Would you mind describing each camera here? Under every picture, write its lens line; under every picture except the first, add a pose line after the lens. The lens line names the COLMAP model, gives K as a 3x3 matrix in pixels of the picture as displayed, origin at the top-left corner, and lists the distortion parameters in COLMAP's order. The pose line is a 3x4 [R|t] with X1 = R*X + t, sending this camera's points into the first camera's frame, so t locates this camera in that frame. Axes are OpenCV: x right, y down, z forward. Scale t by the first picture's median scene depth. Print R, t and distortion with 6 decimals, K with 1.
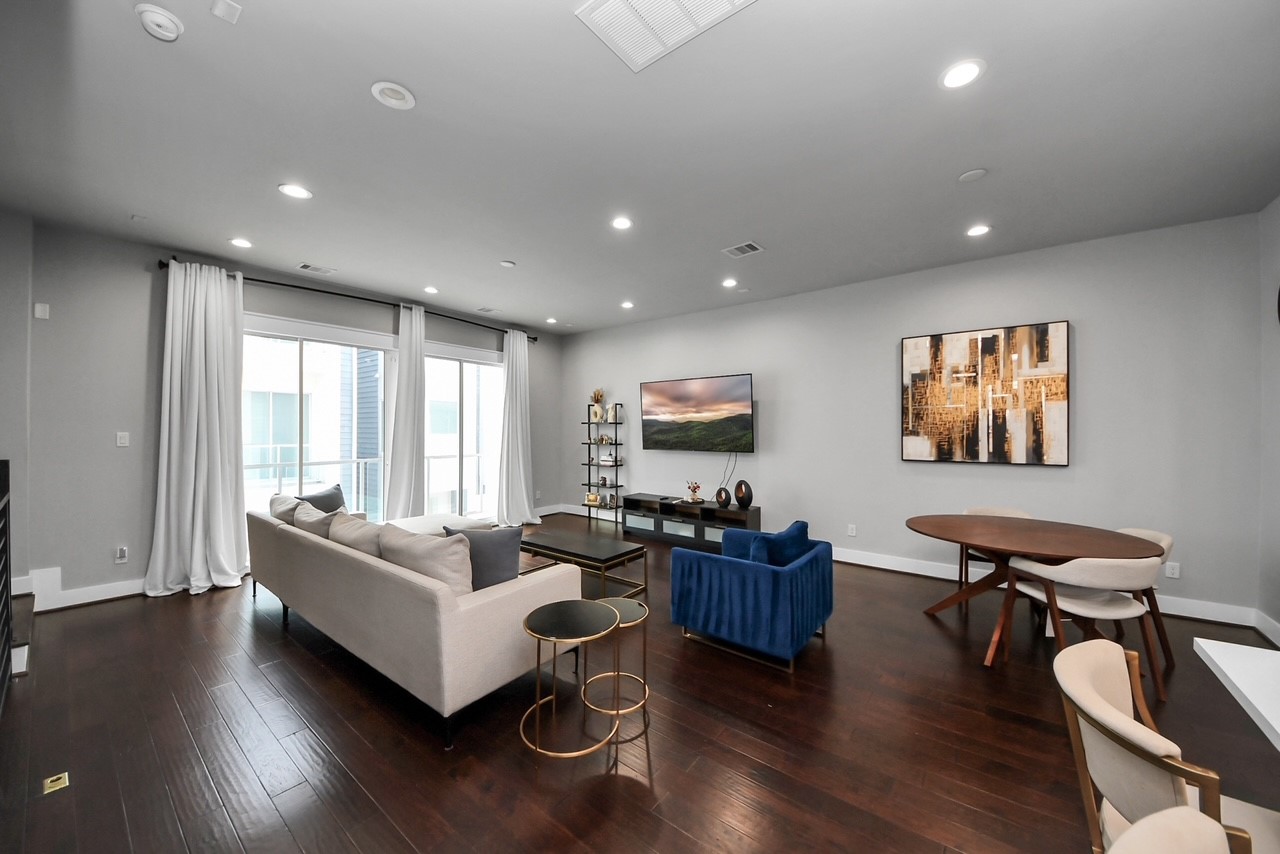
lens RADIAL K [[456.0, 0, 643.8], [0, 456.0, 436.1], [0, 0, 1]] dist [0.000269, -0.000092]
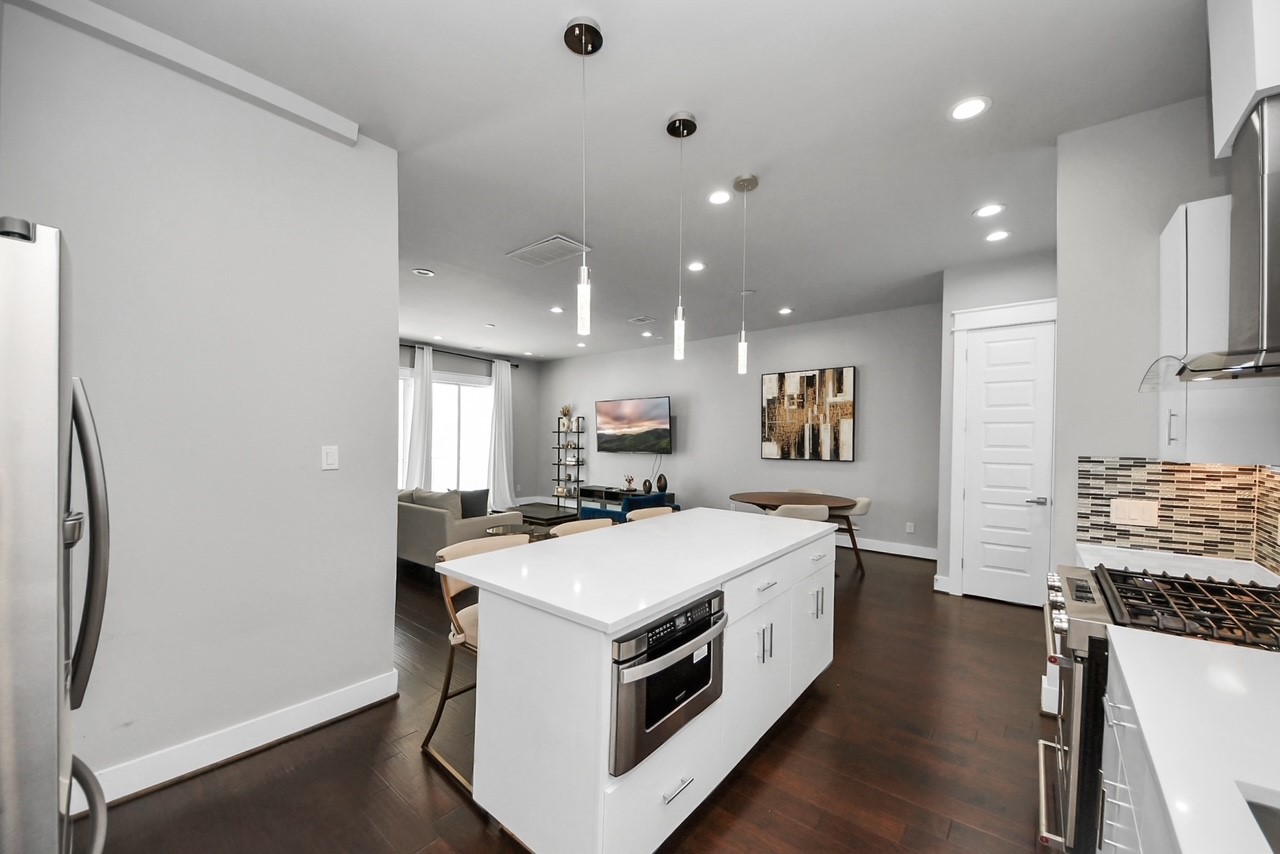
lens RADIAL K [[462.1, 0, 641.4], [0, 462.1, 437.0], [0, 0, 1]] dist [0.000147, -0.000017]
pose [[0.999968, 0.001783, -0.007818, 0.162312], [-0.001895, 0.999896, -0.014292, 0.004991], [0.007791, 0.014306, 0.999867, -0.390642]]
